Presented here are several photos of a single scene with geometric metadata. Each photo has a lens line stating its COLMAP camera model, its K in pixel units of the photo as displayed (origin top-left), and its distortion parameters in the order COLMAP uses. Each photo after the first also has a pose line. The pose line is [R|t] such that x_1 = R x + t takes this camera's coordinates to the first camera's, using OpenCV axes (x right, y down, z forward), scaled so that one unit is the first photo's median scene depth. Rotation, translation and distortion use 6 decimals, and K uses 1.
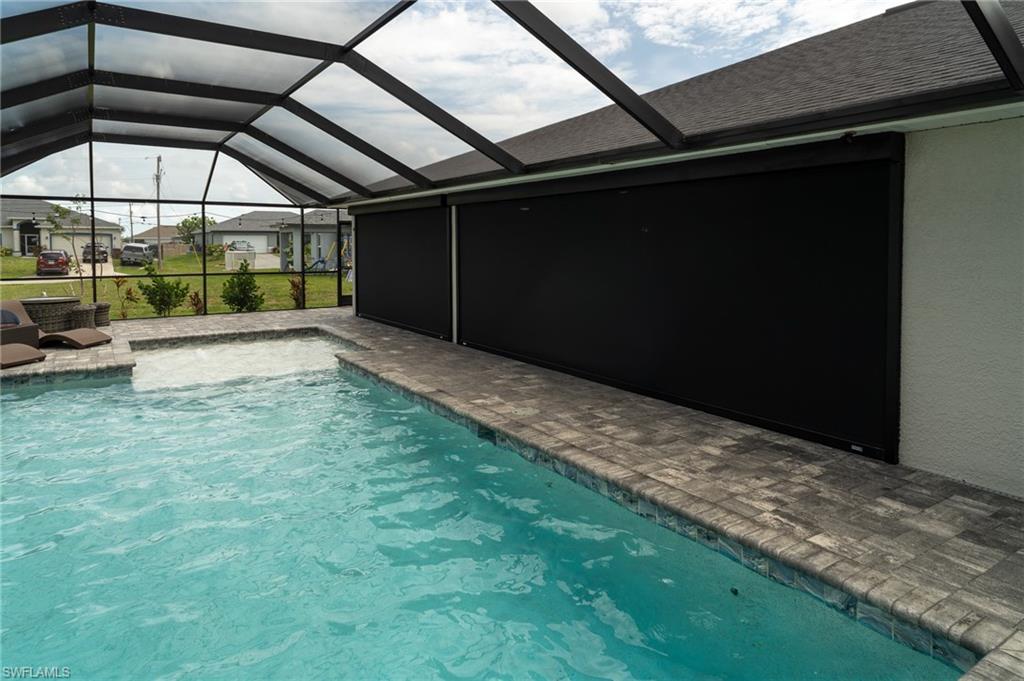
lens RADIAL K [[632.1, 0, 514.1], [0, 632.1, 259.8], [0, 0, 1]] dist [-0.002131, -0.001143]
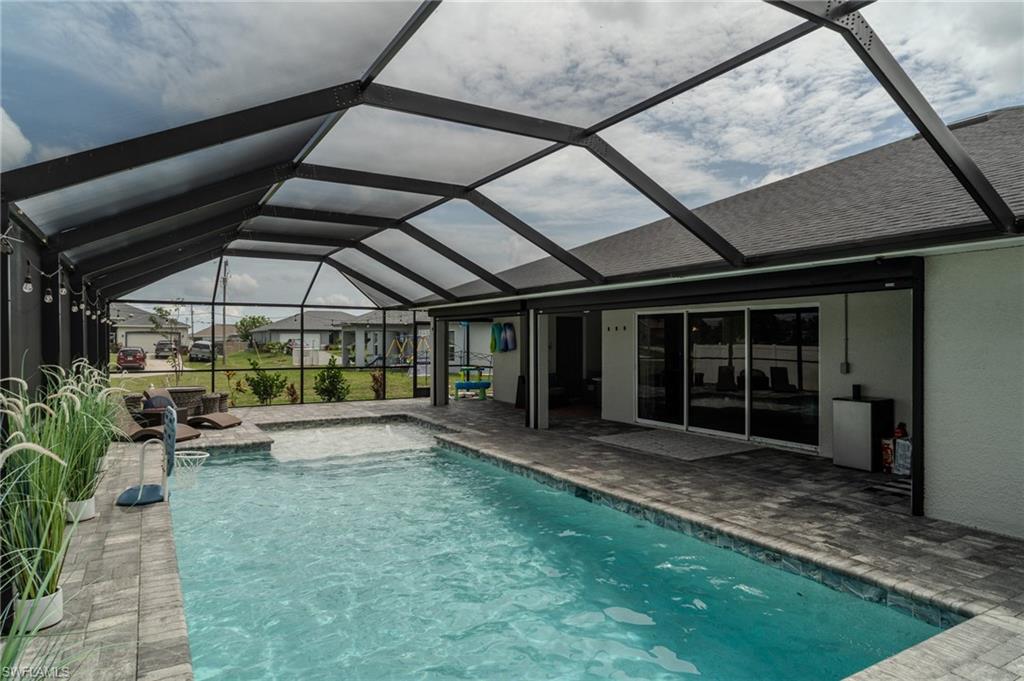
lens RADIAL K [[609.5, 0, 512.0], [0, 609.5, 340.5], [0, 0, 1]] dist [0.000061, 0.000528]
pose [[0.997863, 0.000779, -0.065342, -0.120664], [-0.002576, 0.999621, -0.027409, 0.005715], [0.065296, 0.027519, 0.997486, -0.252381]]
